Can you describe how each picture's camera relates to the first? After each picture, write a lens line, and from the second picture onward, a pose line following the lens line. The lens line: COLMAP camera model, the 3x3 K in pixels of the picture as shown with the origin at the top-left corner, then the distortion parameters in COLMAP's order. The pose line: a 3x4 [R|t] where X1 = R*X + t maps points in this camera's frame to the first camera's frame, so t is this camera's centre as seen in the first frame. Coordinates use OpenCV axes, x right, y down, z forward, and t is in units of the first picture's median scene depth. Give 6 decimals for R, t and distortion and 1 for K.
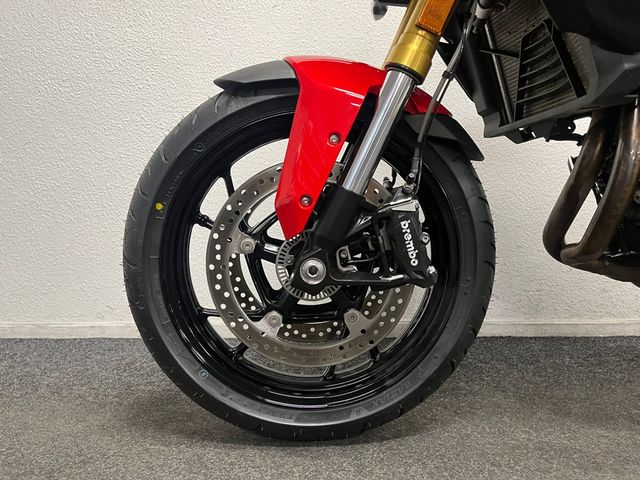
lens RADIAL K [[487.5, 0, 318.9], [0, 487.5, 237.7], [0, 0, 1]] dist [0.042033, -0.041167]
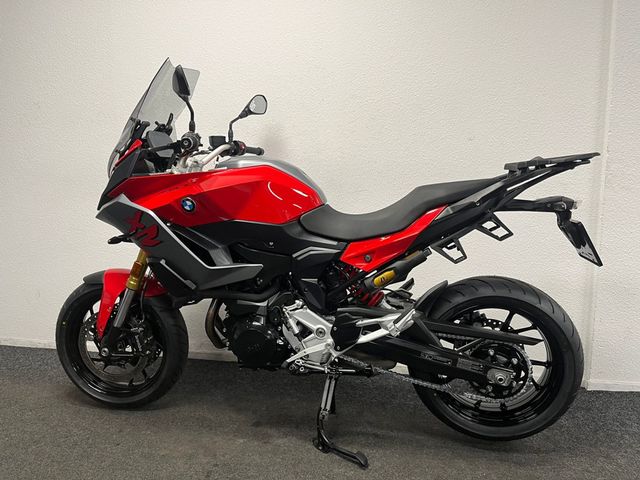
lens RADIAL K [[487.5, 0, 320.5], [0, 487.5, 237.3], [0, 0, 1]] dist [0.042033, -0.041167]
pose [[0.980718, 0.025980, -0.193694, 0.964937], [-0.015260, 0.998279, 0.056631, -0.427944], [0.194832, -0.052583, 0.979426, -0.857471]]
